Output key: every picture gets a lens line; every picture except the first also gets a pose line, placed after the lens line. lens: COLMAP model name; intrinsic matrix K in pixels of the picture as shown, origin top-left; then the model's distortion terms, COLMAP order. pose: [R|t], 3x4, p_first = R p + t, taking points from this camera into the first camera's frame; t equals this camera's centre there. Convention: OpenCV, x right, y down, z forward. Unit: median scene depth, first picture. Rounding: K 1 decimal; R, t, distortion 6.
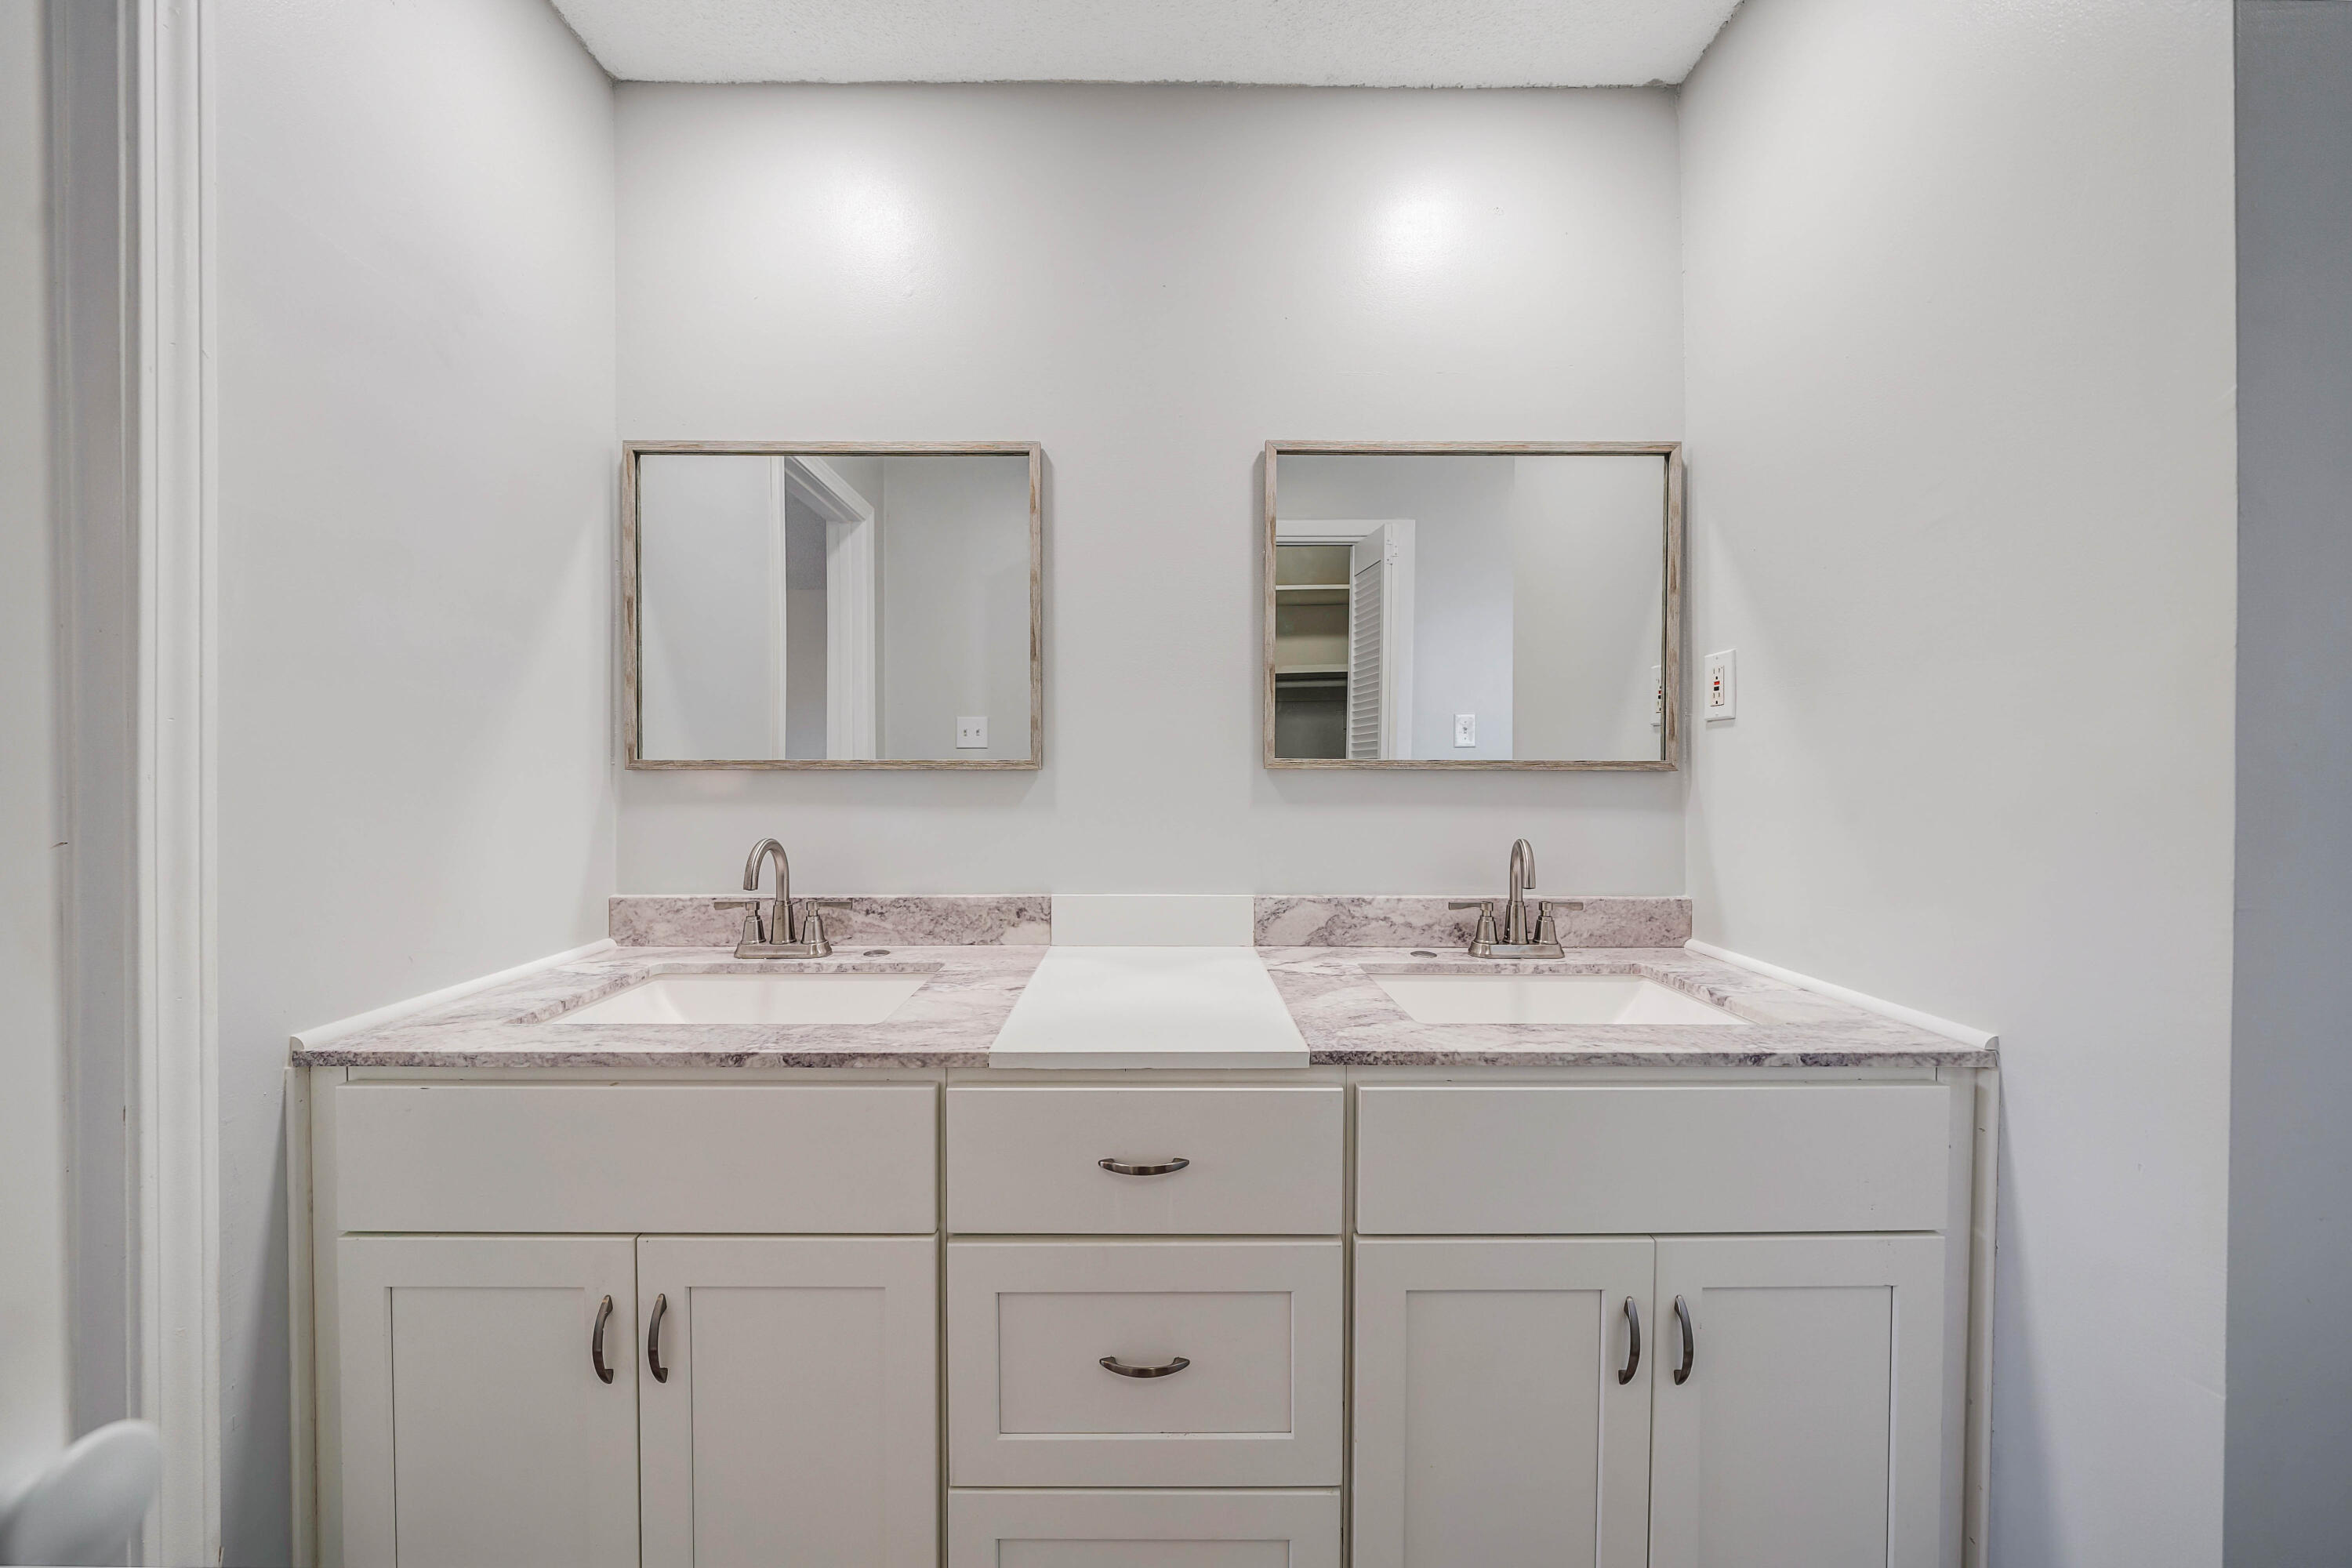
lens RADIAL K [[819.9, 0, 1177.9], [0, 819.9, 784.1], [0, 0, 1]] dist [-0.006489, 0.000252]
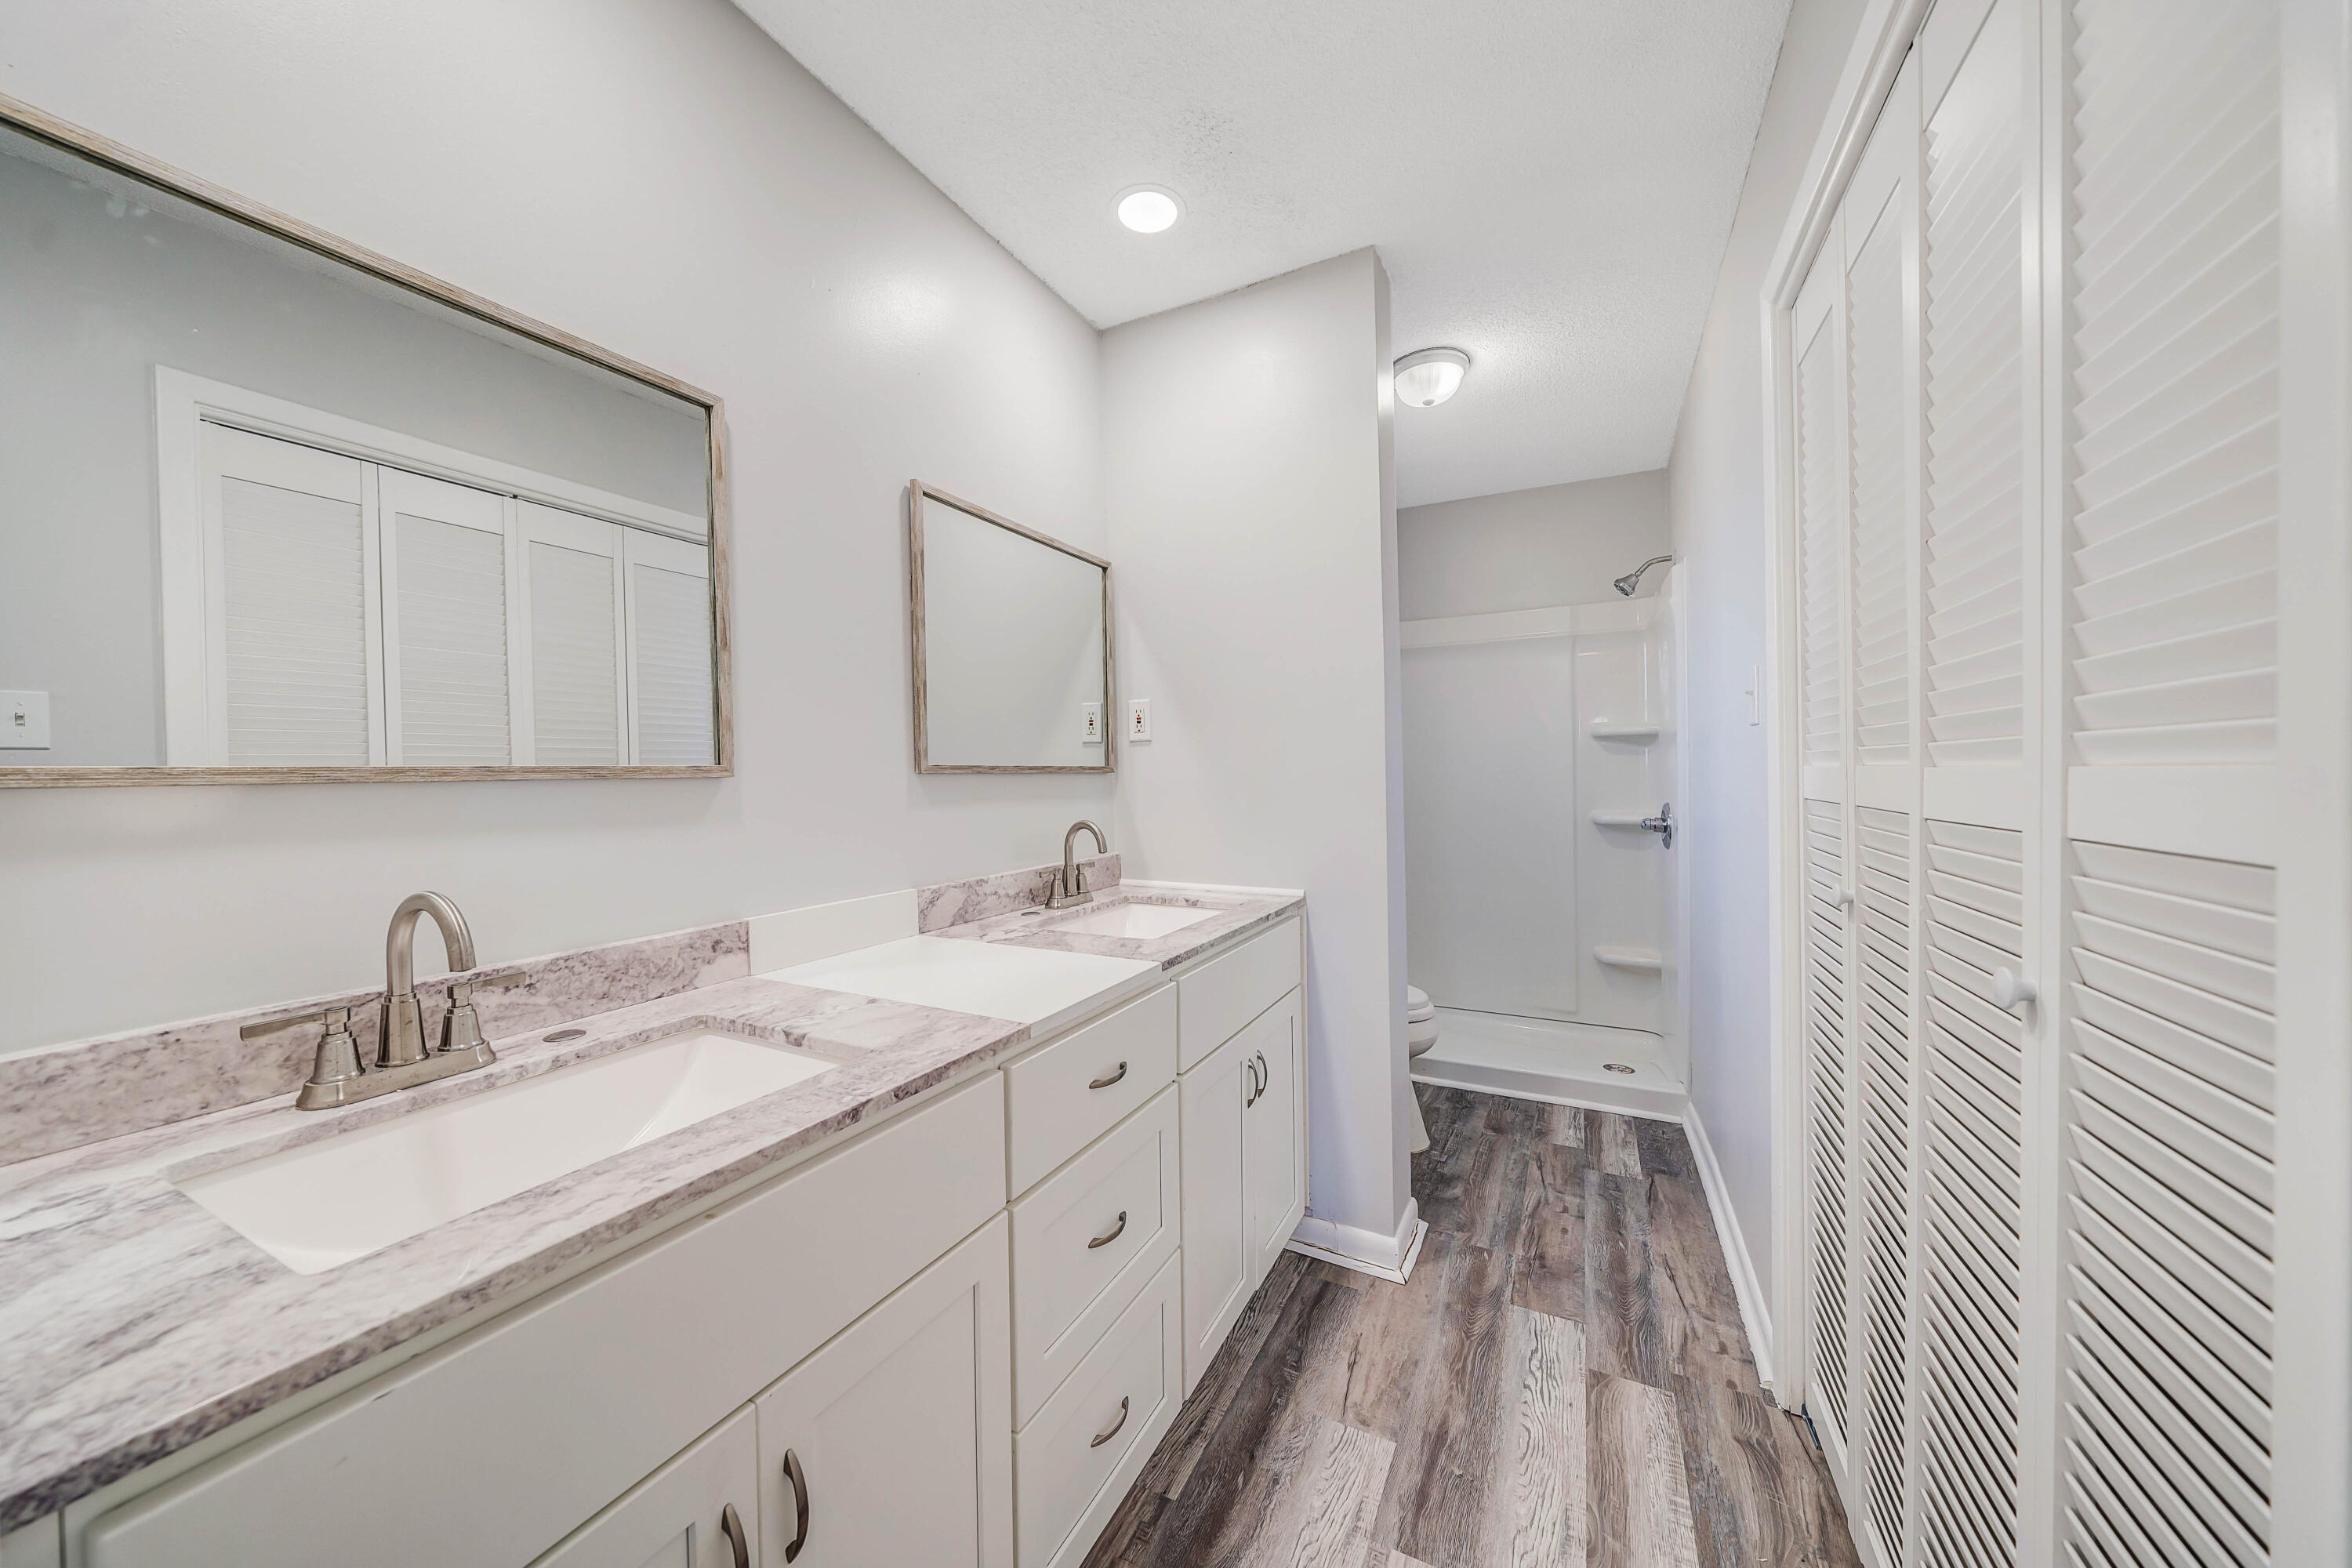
lens RADIAL K [[819.9, 0, 1157.5], [0, 819.9, 782.4], [0, 0, 1]] dist [-0.006489, 0.000252]
pose [[0.464317, -0.017987, 0.885486, -0.733378], [0.026322, 0.999632, 0.006503, -0.005944], [-0.885278, 0.020288, 0.464620, 0.198821]]
